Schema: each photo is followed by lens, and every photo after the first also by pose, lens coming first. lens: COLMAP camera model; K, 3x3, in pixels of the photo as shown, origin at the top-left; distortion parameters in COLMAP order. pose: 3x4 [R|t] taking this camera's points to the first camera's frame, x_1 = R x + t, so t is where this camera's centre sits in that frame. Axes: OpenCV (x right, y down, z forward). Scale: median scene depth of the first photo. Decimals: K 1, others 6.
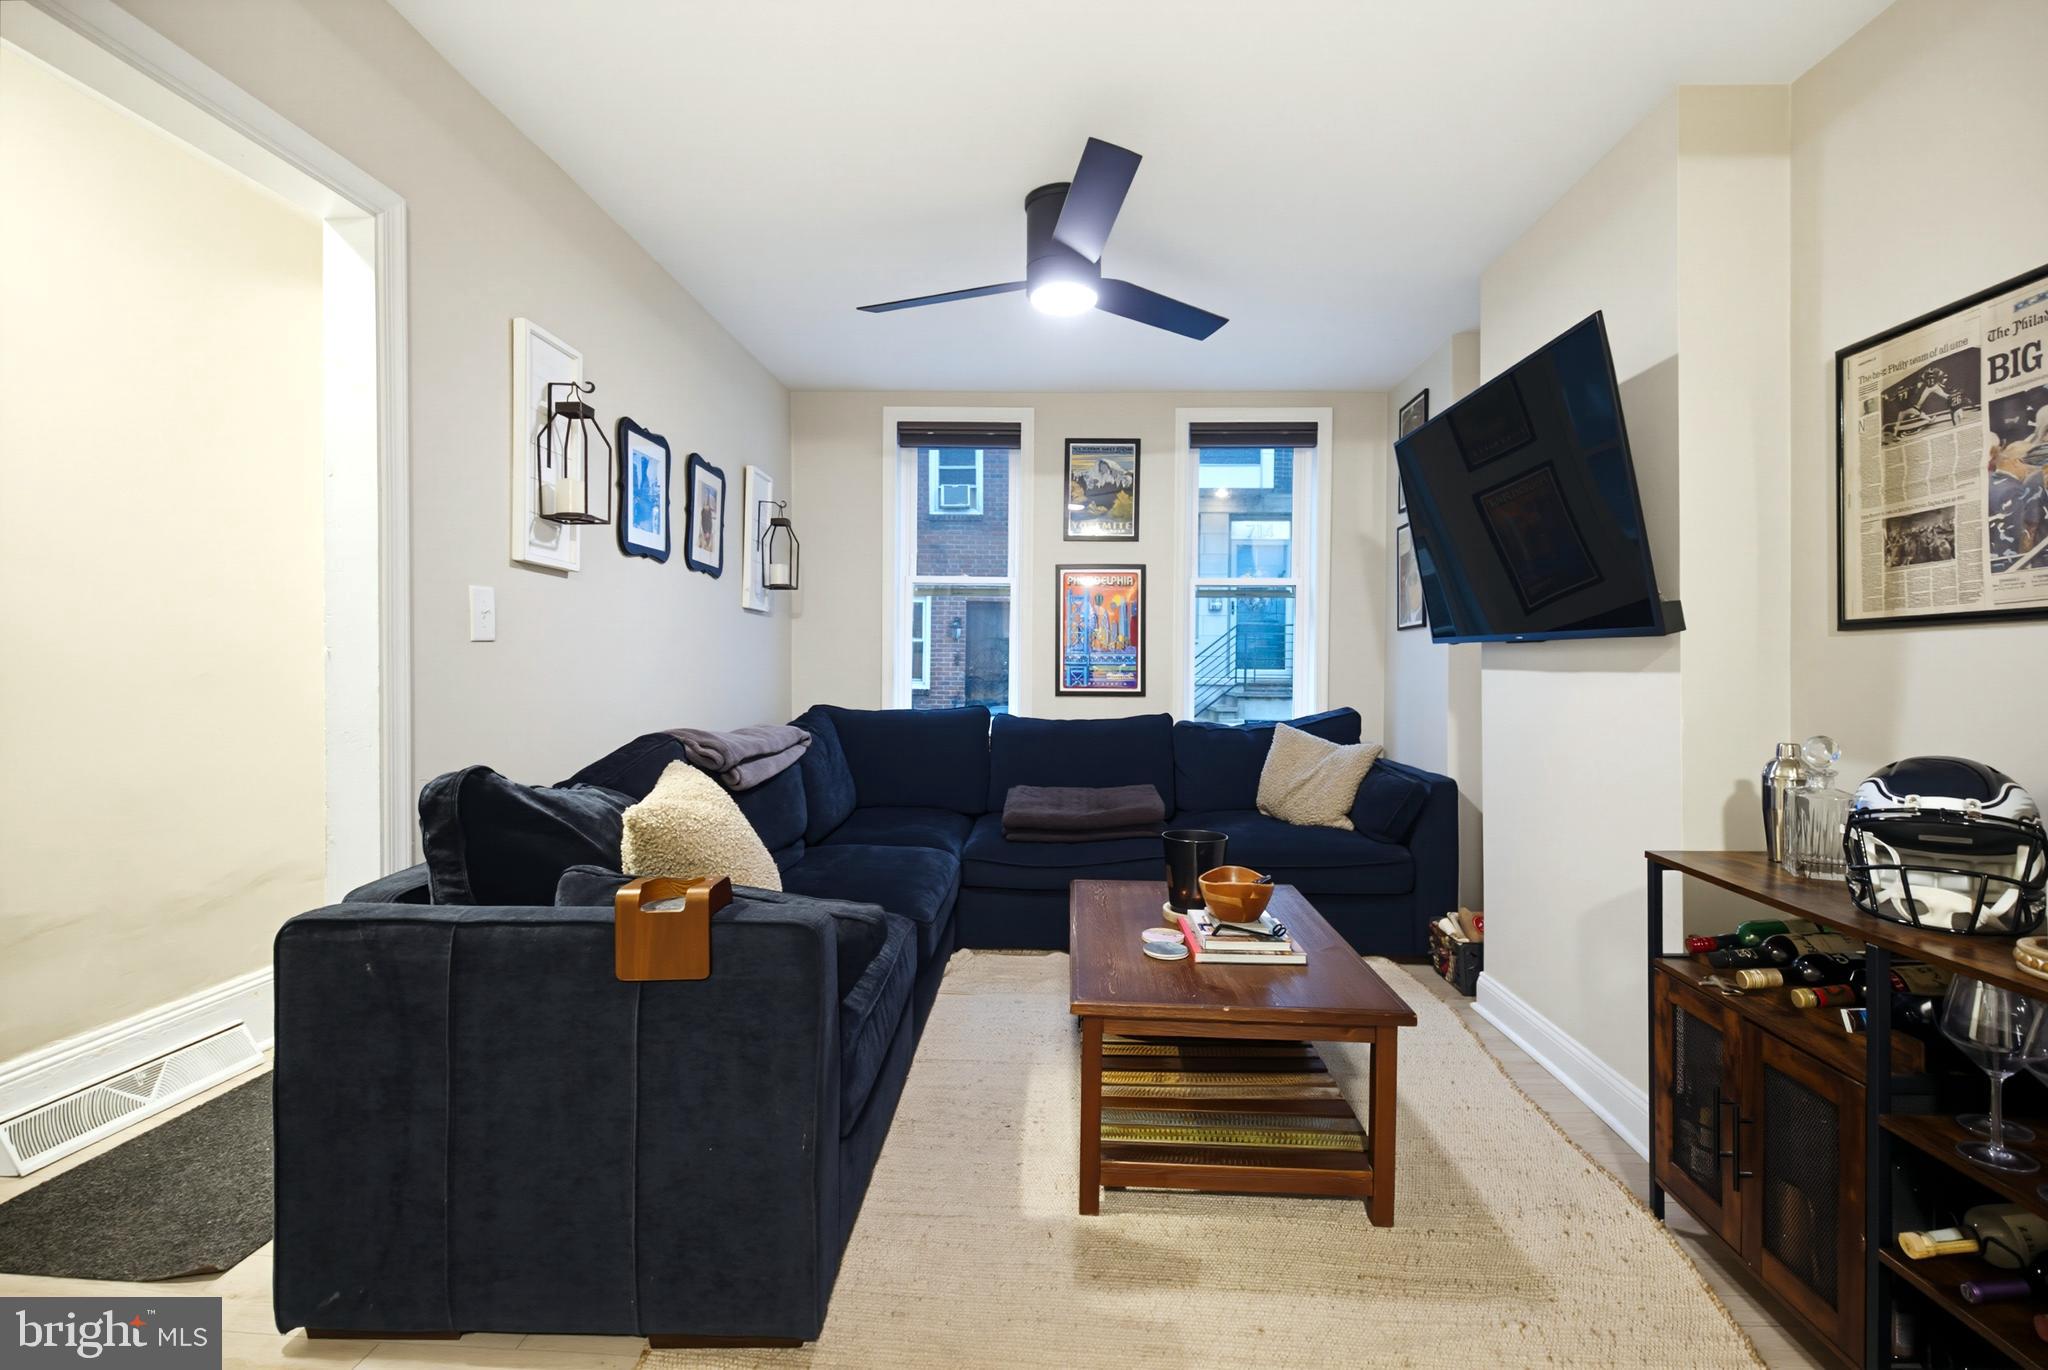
lens RADIAL K [[917.6, 0, 1038.0], [0, 917.6, 681.0], [0, 0, 1]] dist [0.032066, -0.019948]
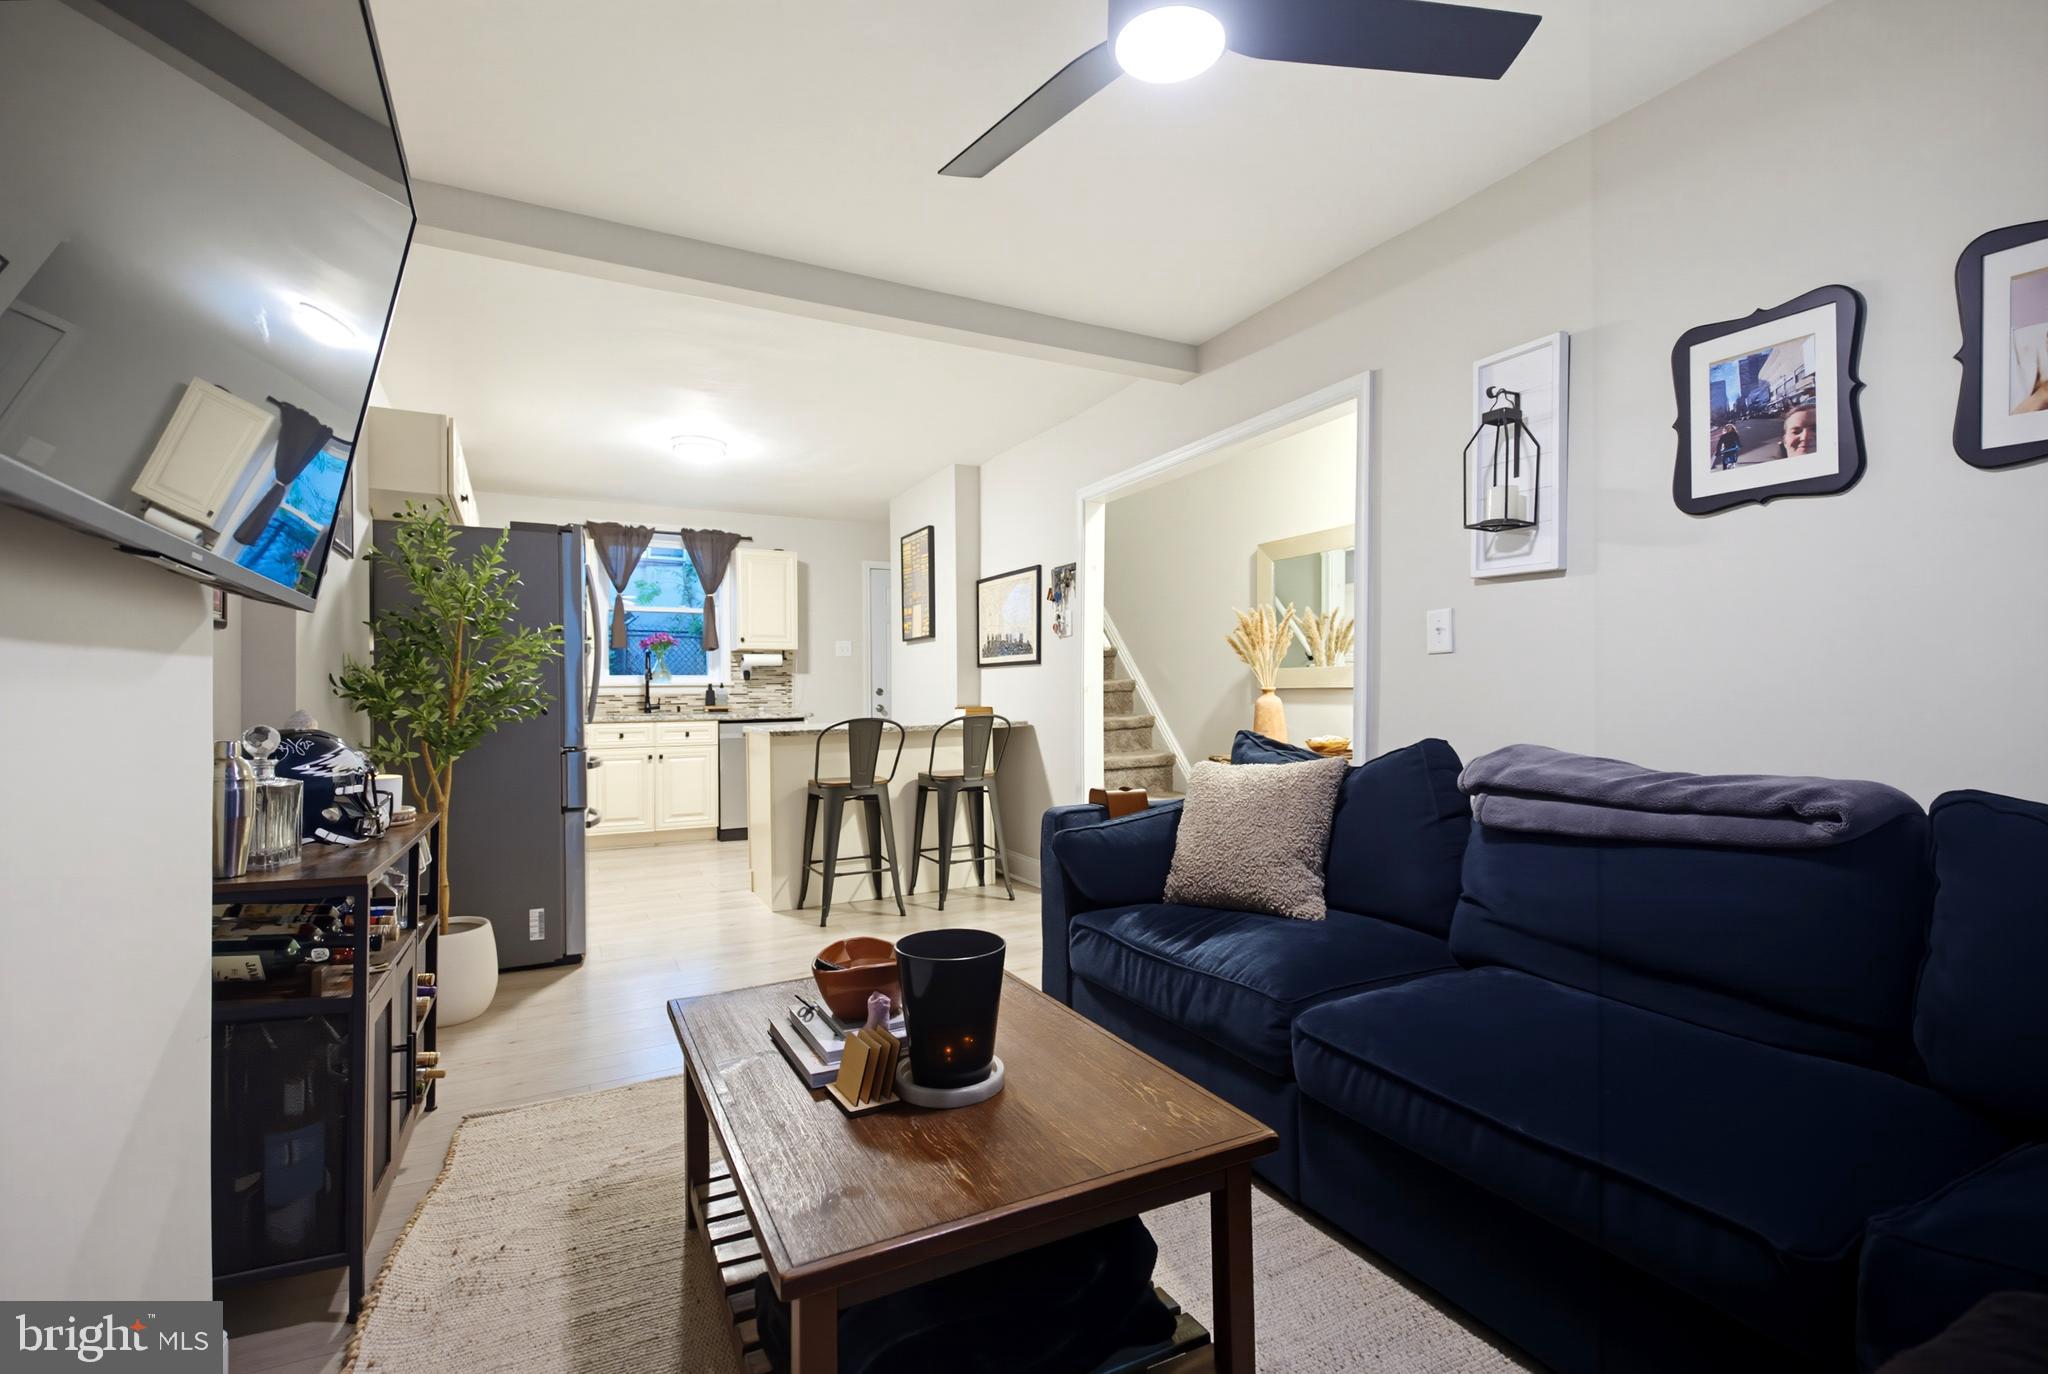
lens RADIAL K [[919.6, 0, 1027.5], [0, 919.6, 698.3], [0, 0, 1]] dist [0.035862, -0.022609]
pose [[-0.869288, -0.002070, -0.494301, 0.447667], [-0.013326, 0.999726, 0.019250, 0.001413], [0.494126, 0.023321, -0.869078, 1.629659]]
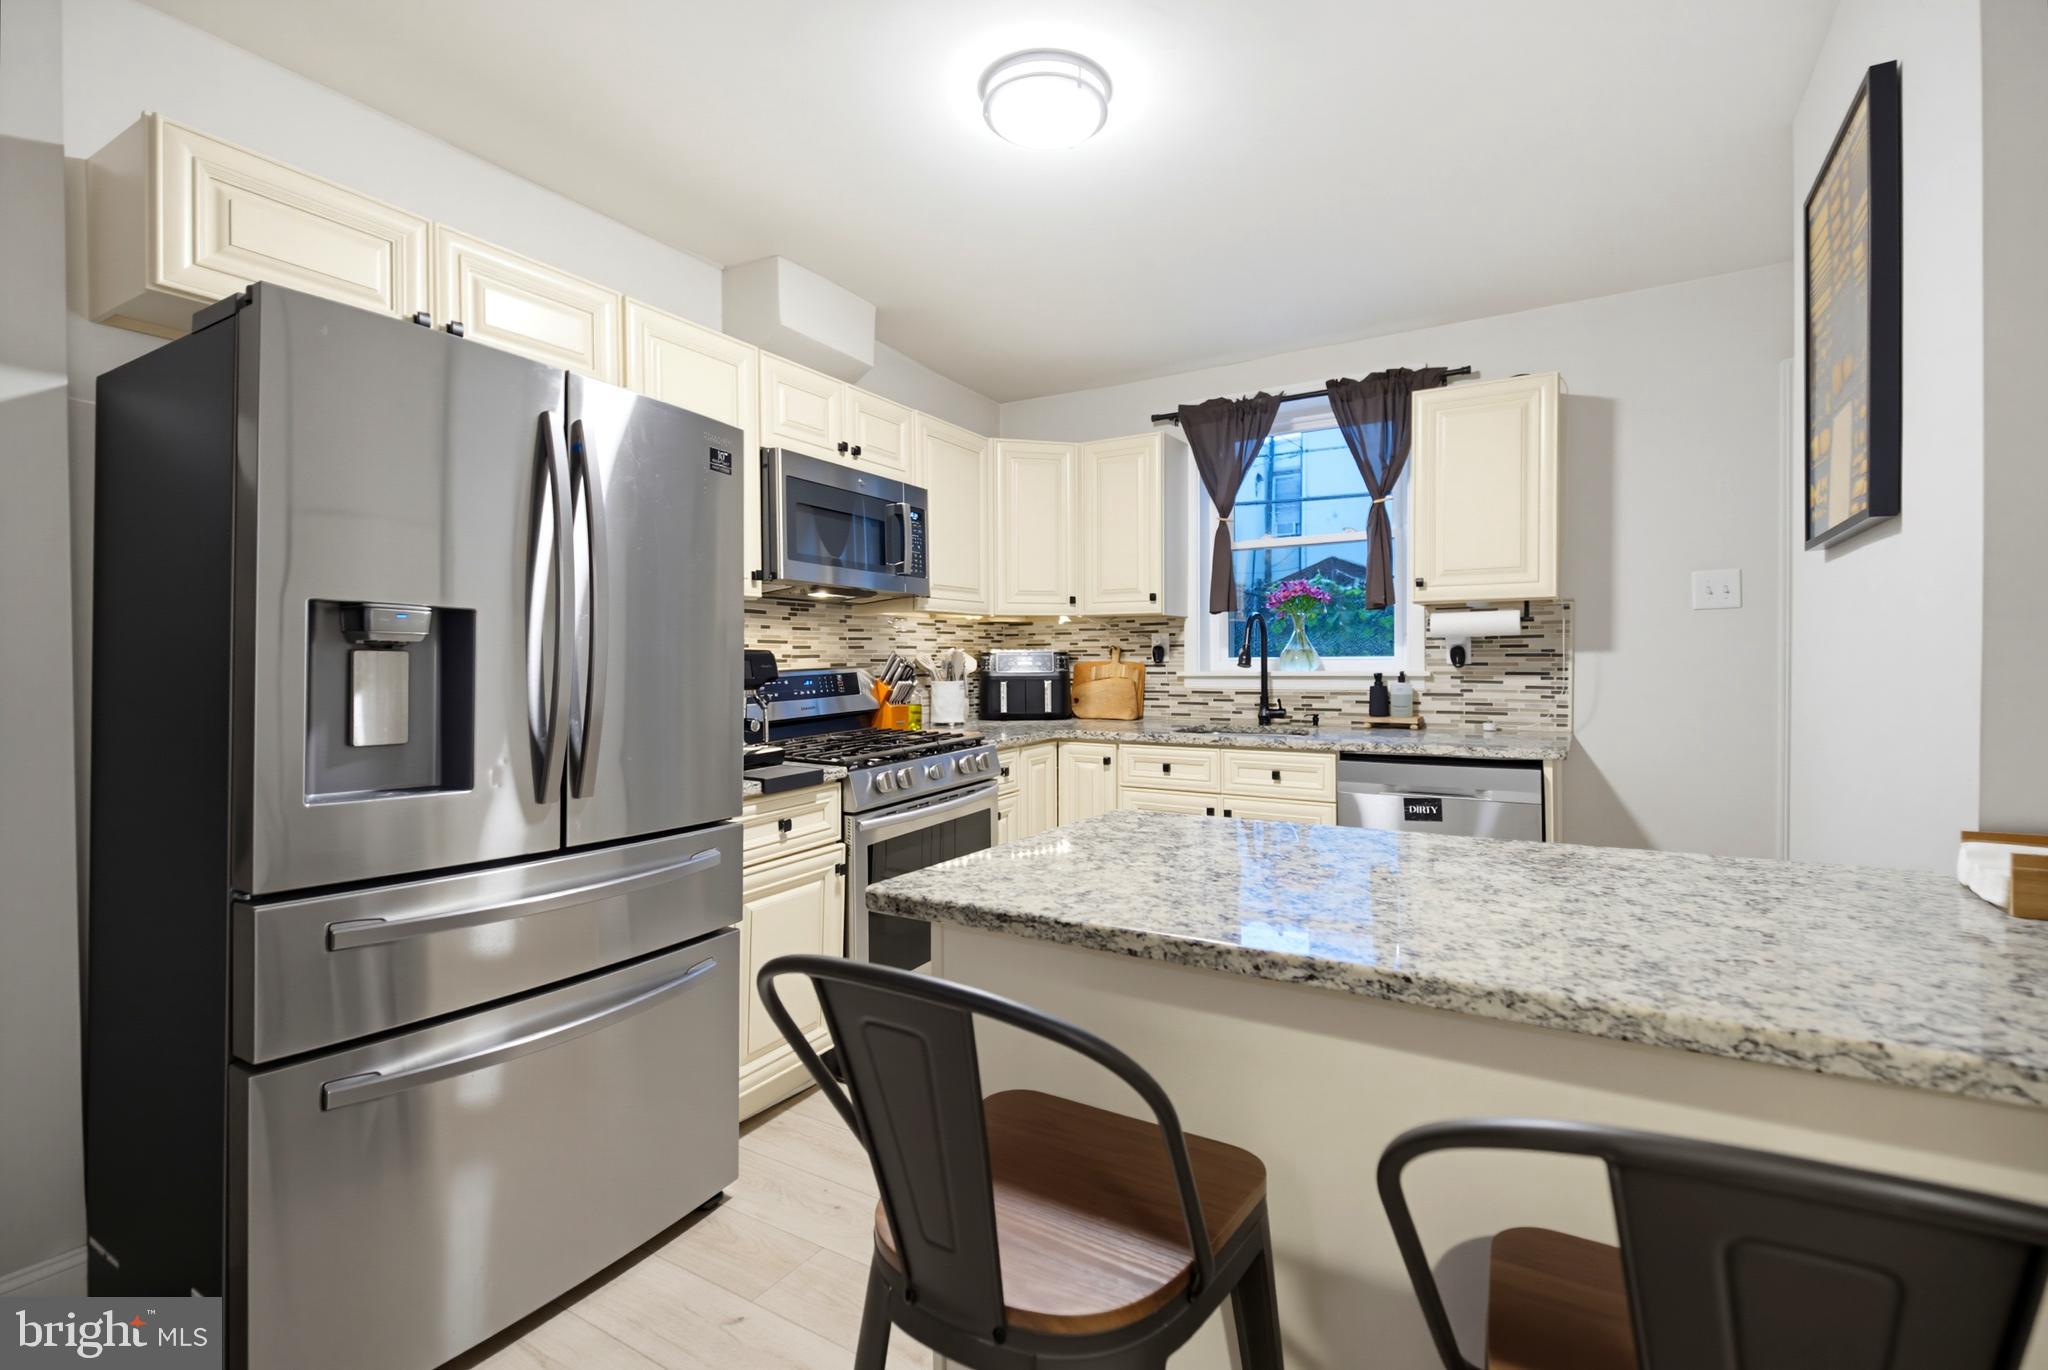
lens RADIAL K [[914.4, 0, 1029.9], [0, 914.4, 673.9], [0, 0, 1]] dist [0.032303, -0.018996]
pose [[-0.874834, -0.014381, 0.484208, -0.352281], [0.003469, 0.999348, 0.035948, -0.029878], [-0.484410, 0.033129, -0.874214, 0.169786]]
